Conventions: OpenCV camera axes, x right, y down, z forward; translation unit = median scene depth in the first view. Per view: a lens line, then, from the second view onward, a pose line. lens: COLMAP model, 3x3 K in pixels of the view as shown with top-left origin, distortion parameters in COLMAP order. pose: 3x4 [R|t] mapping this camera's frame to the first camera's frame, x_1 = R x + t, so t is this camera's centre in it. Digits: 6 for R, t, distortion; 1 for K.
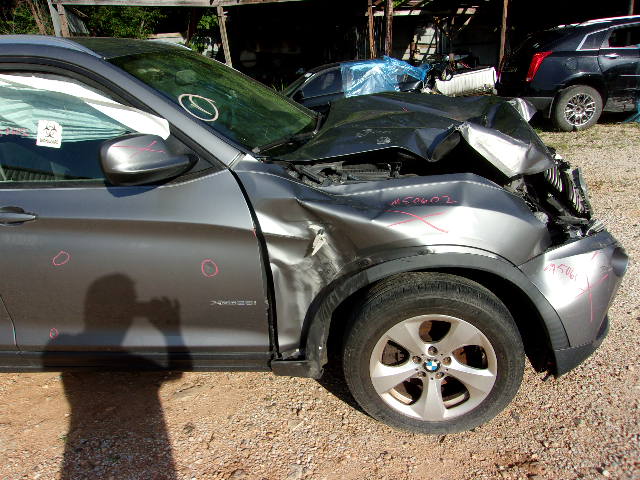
lens RADIAL K [[502.4, 0, 305.6], [0, 502.4, 239.3], [0, 0, 1]] dist [-0.029952, 0.058948]
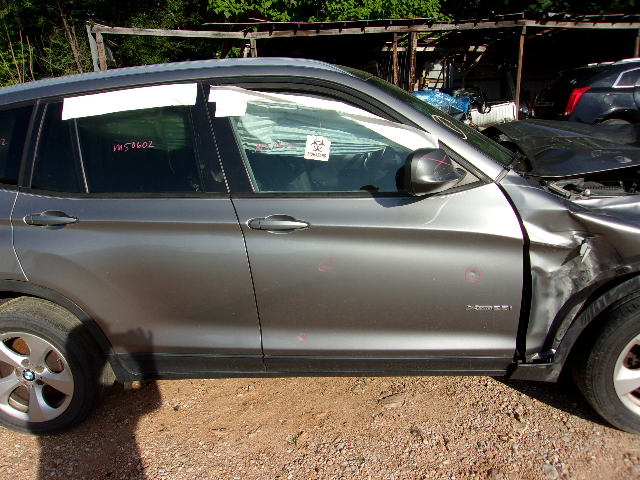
lens RADIAL K [[502.4, 0, 305.6], [0, 502.4, 239.3], [0, 0, 1]] dist [-0.029952, 0.058948]
pose [[0.999457, 0.012203, 0.030593, -0.548375], [-0.010394, 0.998226, -0.058625, 0.045966], [-0.031254, 0.058276, 0.997811, -0.056655]]
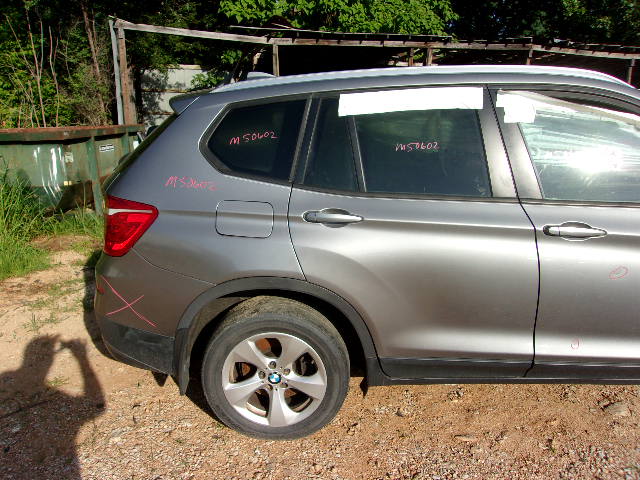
lens RADIAL K [[502.4, 0, 305.6], [0, 502.4, 239.3], [0, 0, 1]] dist [-0.029952, 0.058948]
pose [[0.993200, 0.049254, 0.105492, -1.225797], [-0.041143, 0.996125, -0.077732, 0.075387], [-0.108912, 0.072863, 0.991377, 0.002006]]
